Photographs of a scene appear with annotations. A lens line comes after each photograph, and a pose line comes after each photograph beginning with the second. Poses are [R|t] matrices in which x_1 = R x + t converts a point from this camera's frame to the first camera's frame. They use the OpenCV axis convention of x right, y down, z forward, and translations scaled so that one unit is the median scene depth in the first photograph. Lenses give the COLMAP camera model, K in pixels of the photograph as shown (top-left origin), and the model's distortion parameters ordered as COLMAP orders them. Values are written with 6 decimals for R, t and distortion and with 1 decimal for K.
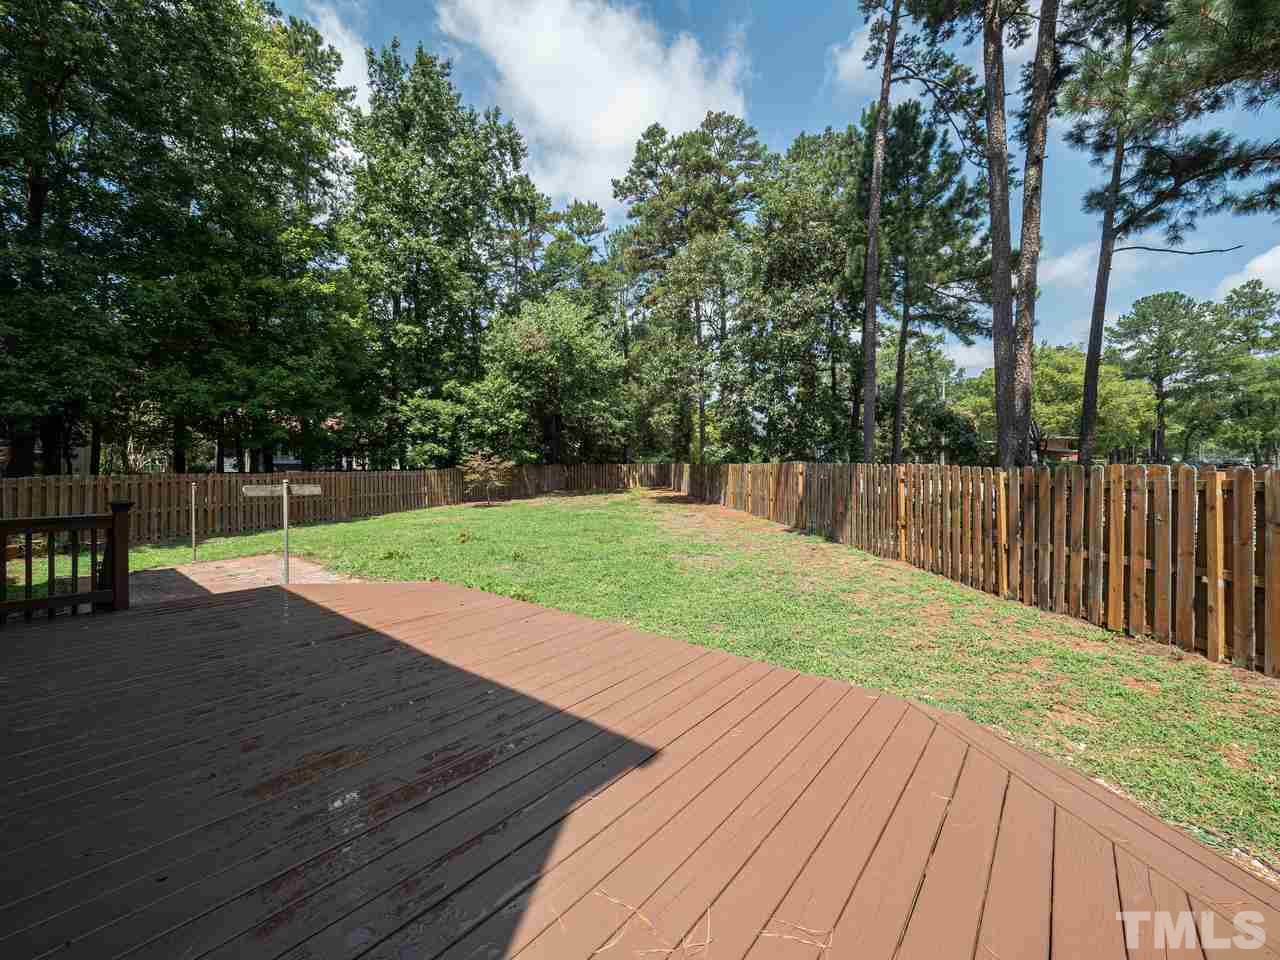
lens RADIAL K [[539.7, 0, 638.9], [0, 539.7, 473.7], [0, 0, 1]] dist [-0.008453, -0.000502]
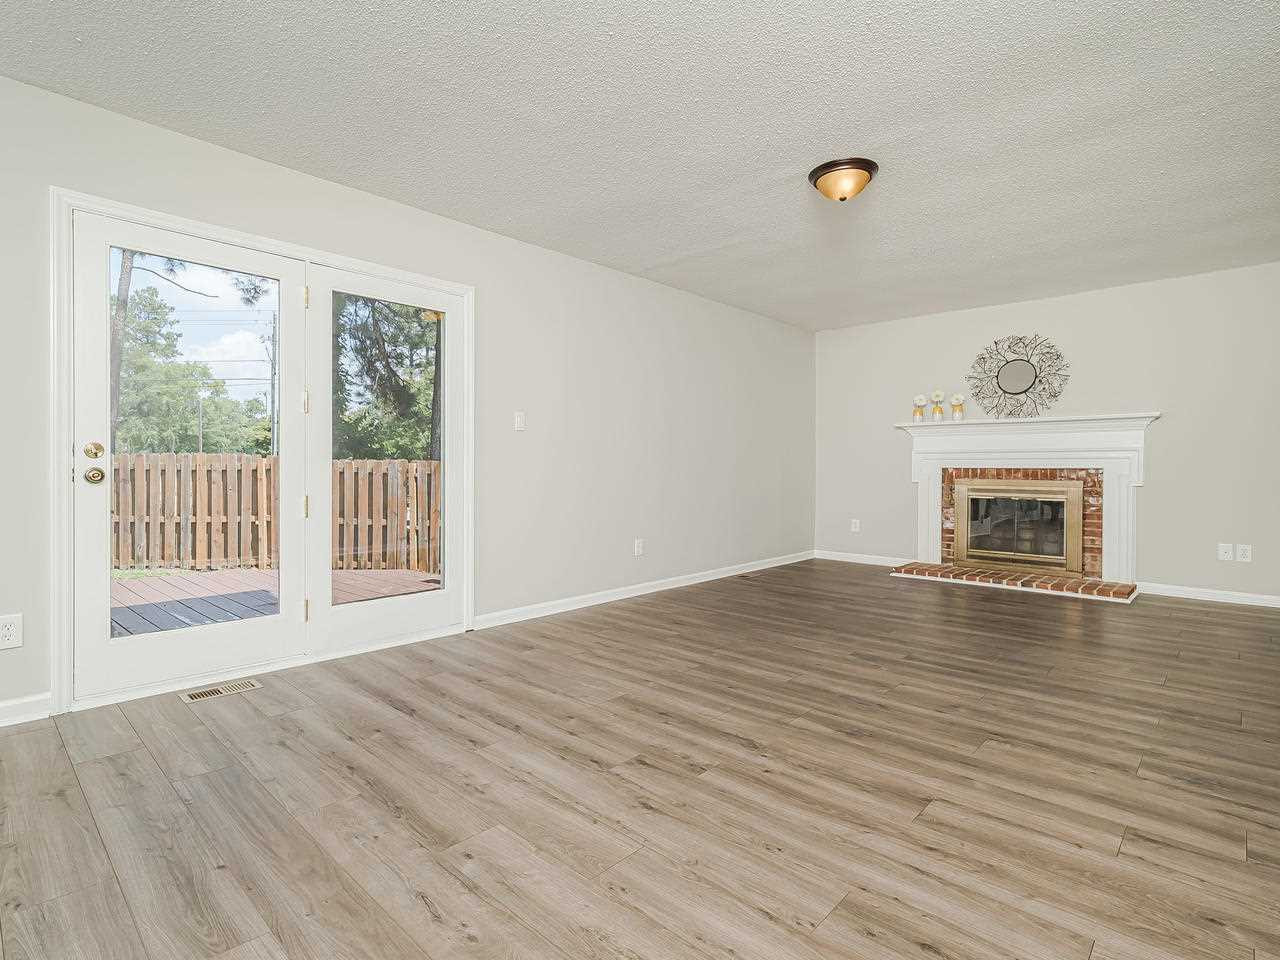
lens RADIAL K [[664.1, 0, 644.5], [0, 664.1, 476.4], [0, 0, 1]] dist [-0.005674, 0.000078]
pose [[0.048628, -0.007341, 0.998790, -0.757193], [0.003232, 0.999969, 0.007192, 0.033273], [-0.998812, 0.002878, 0.048650, -0.249073]]
